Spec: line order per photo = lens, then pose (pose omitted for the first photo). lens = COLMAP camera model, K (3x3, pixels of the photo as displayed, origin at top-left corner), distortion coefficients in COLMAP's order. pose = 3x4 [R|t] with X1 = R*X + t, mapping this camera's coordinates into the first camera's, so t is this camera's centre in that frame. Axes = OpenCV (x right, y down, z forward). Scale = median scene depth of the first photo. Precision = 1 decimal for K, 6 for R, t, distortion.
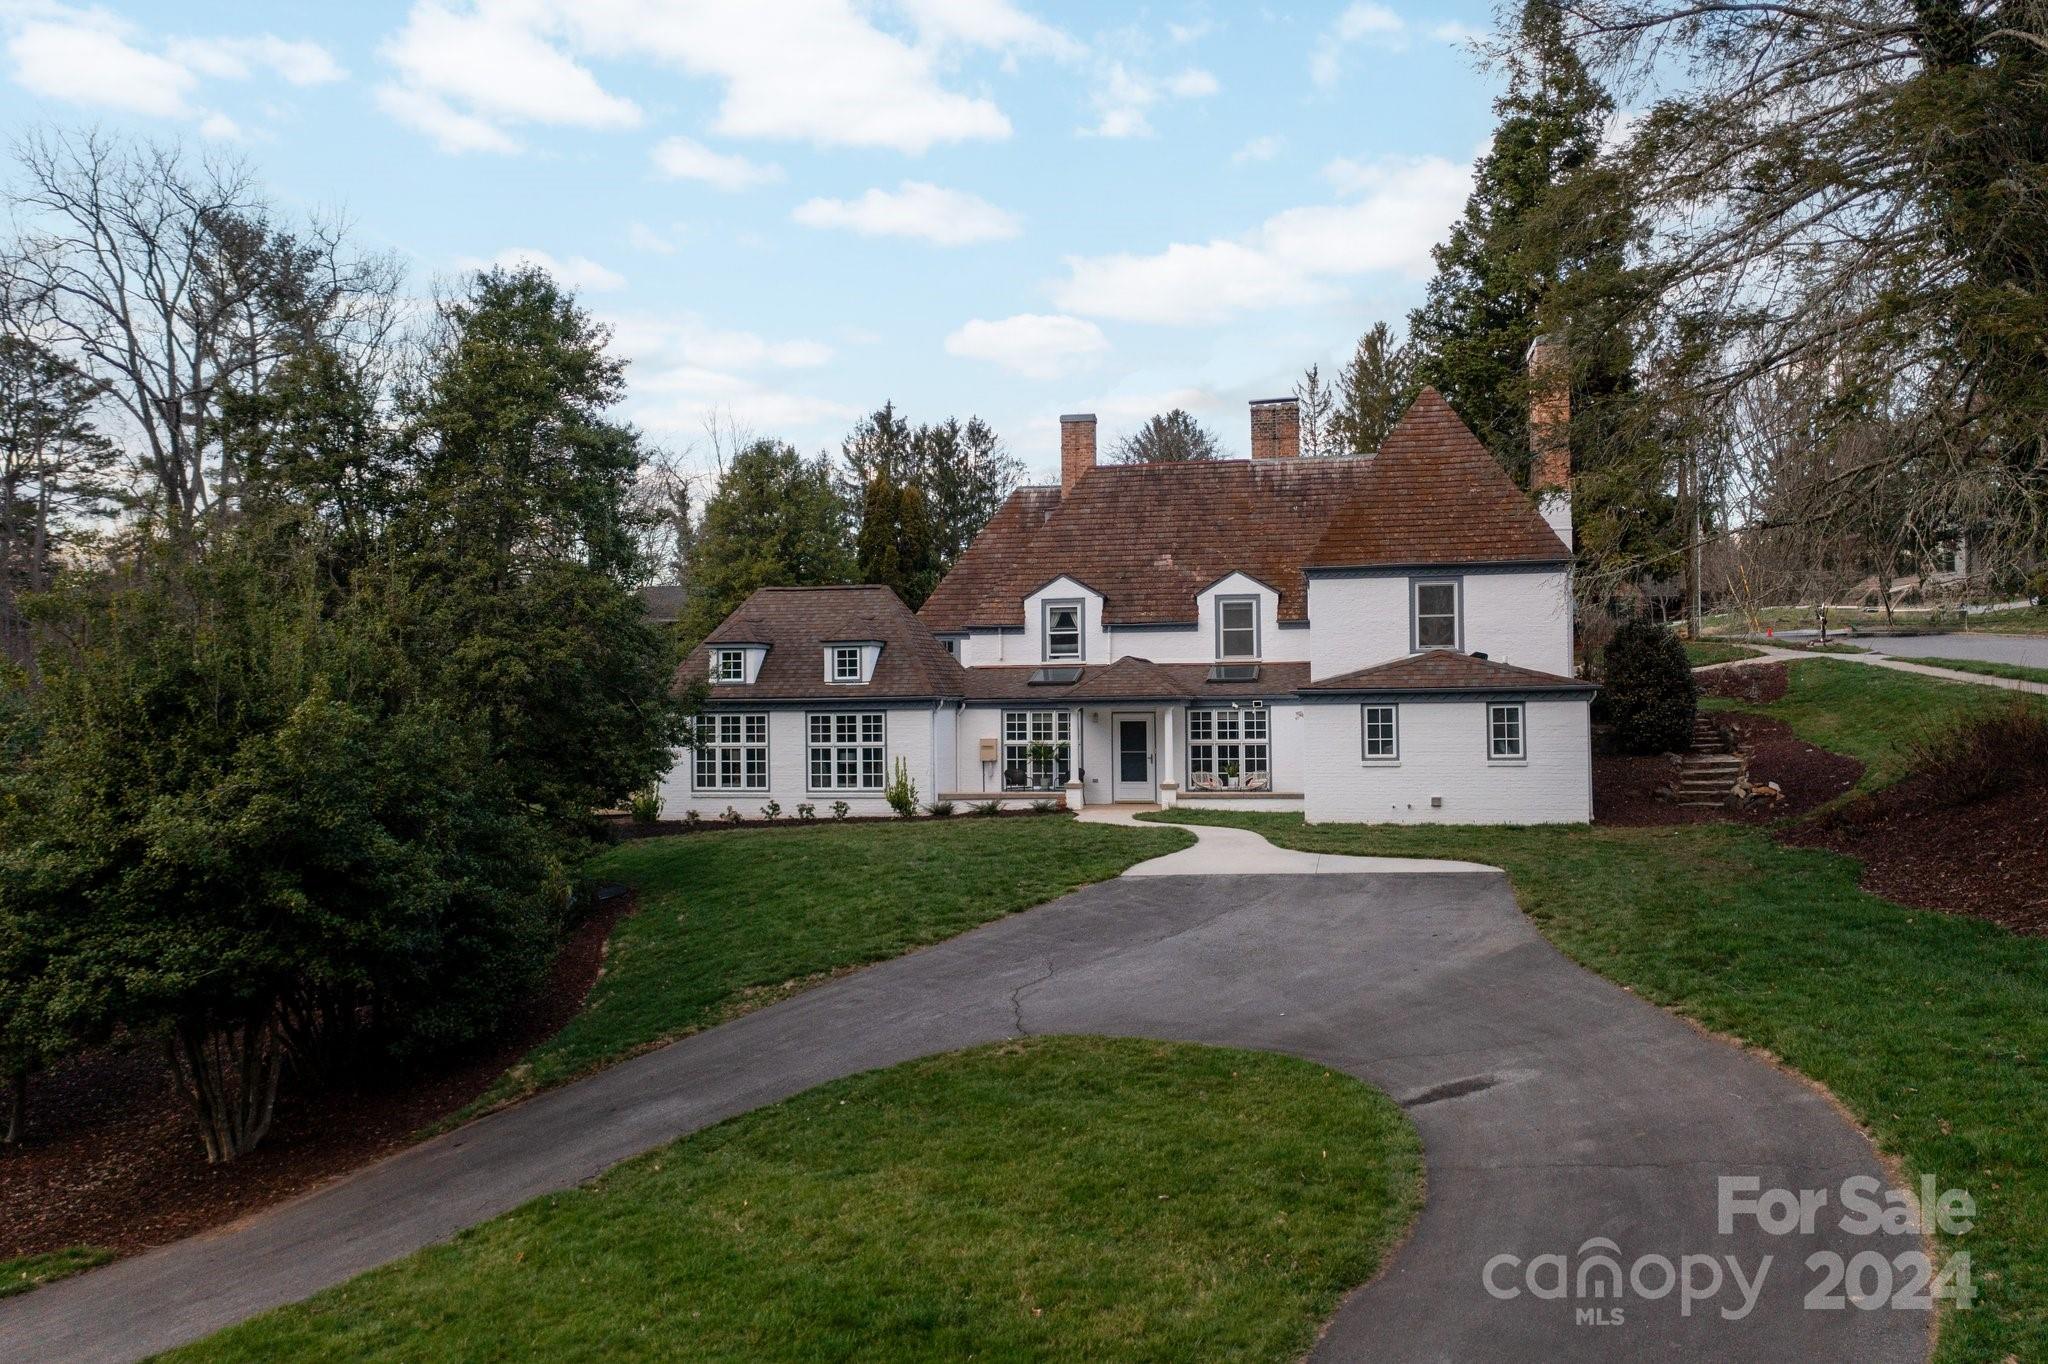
lens RADIAL K [[1684.5, 0, 1028.2], [0, 1684.5, 678.1], [0, 0, 1]] dist [0.015340, 0.003412]
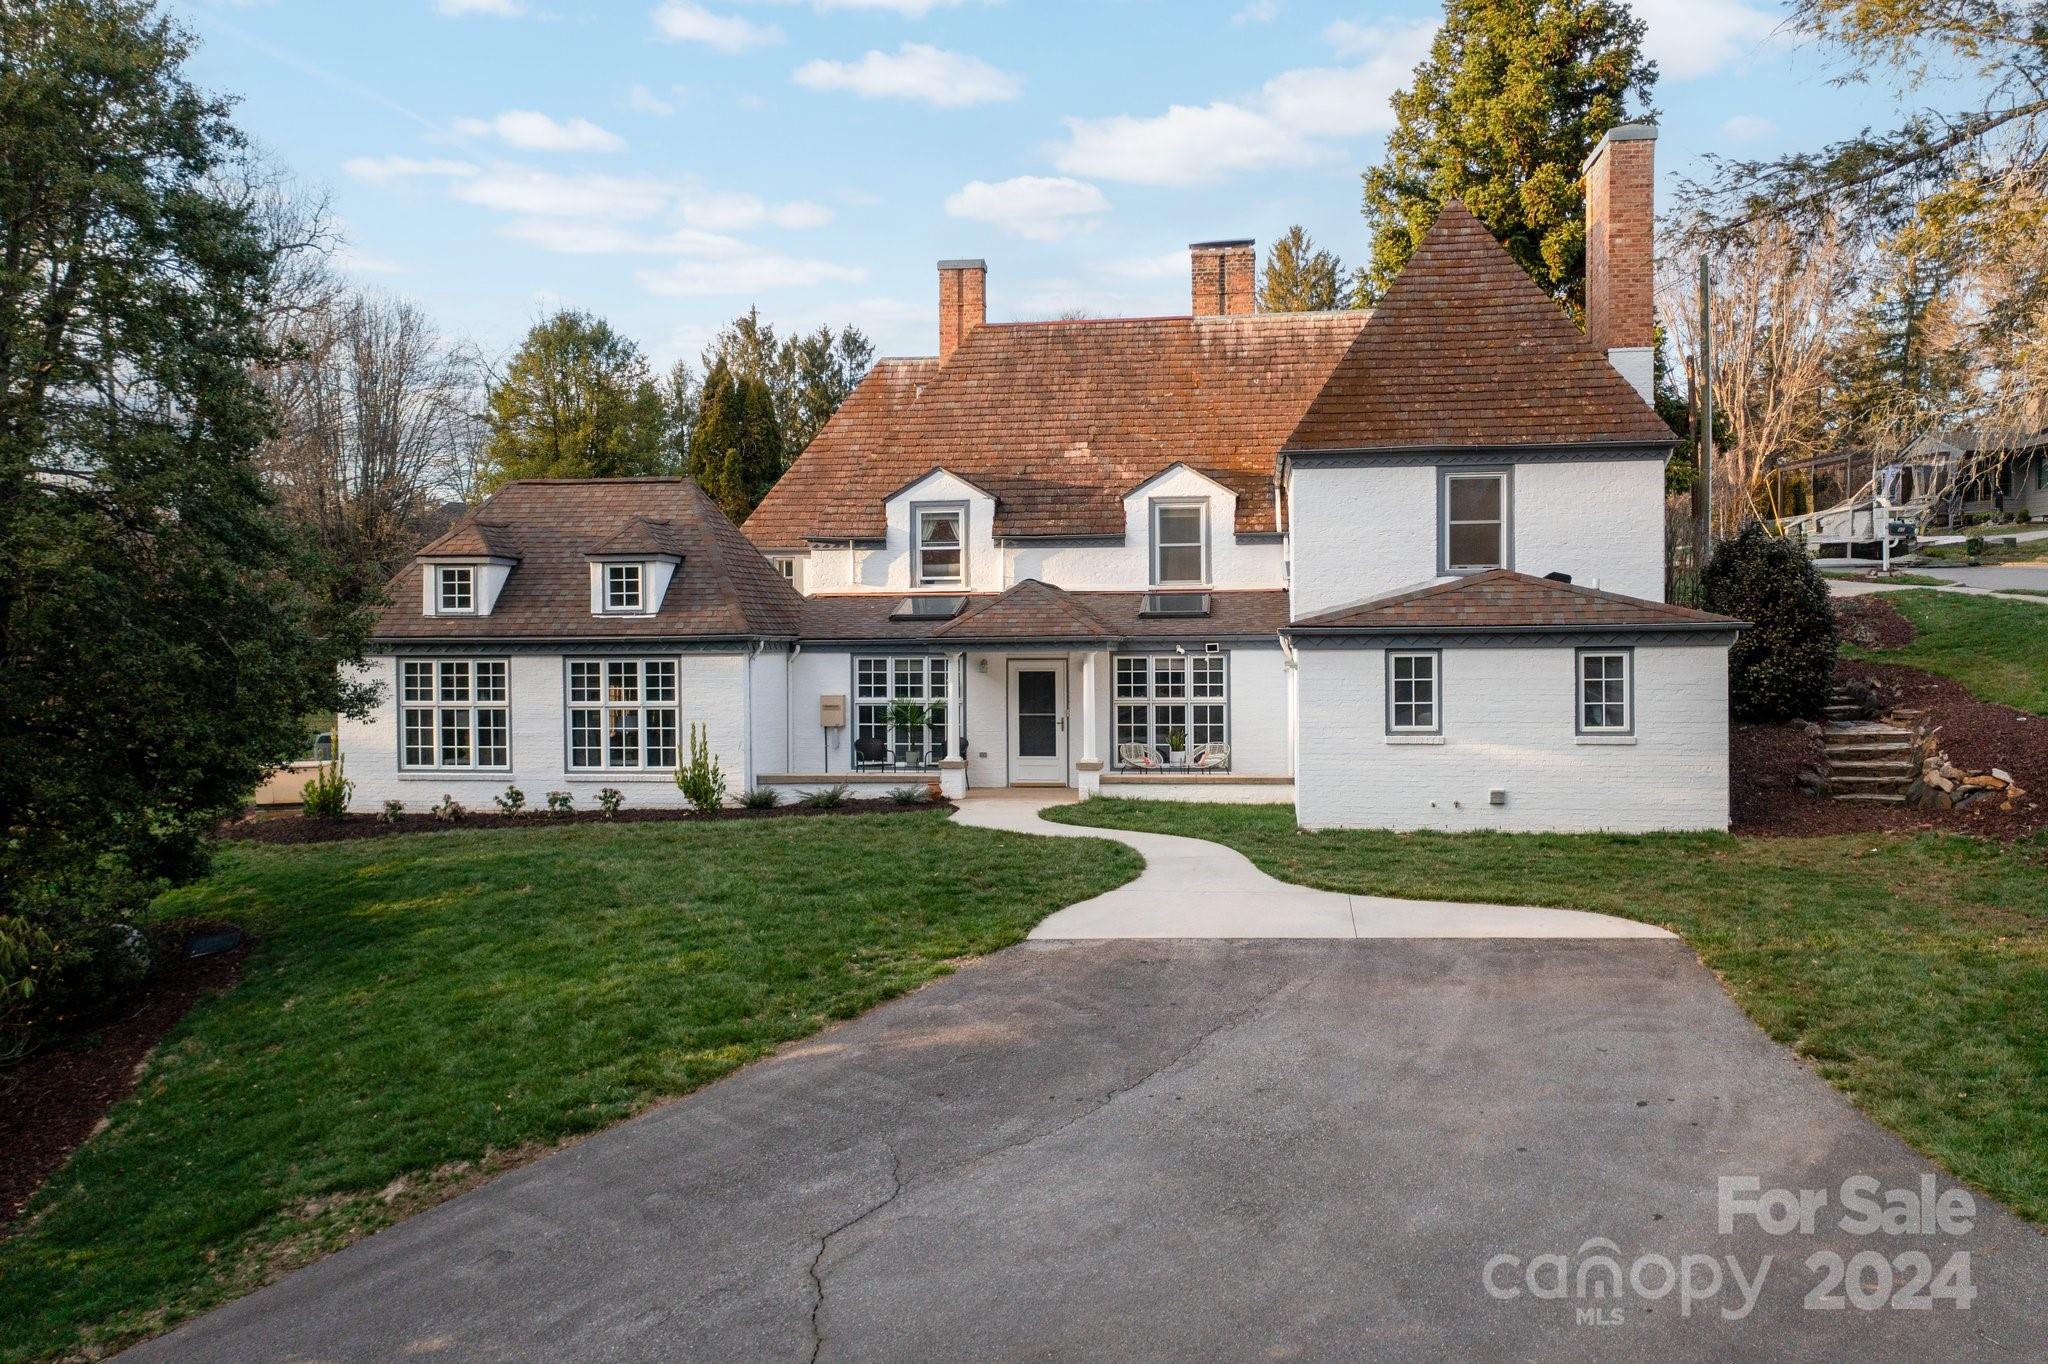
lens RADIAL K [[1684.5, 0, 1021.8], [0, 1684.5, 677.6], [0, 0, 1]] dist [0.015340, 0.003412]
pose [[0.997964, 0.002749, 0.063728, 0.010919], [-0.005056, 0.999336, 0.036072, 0.002745], [-0.063586, -0.036321, 0.997315, 0.297872]]
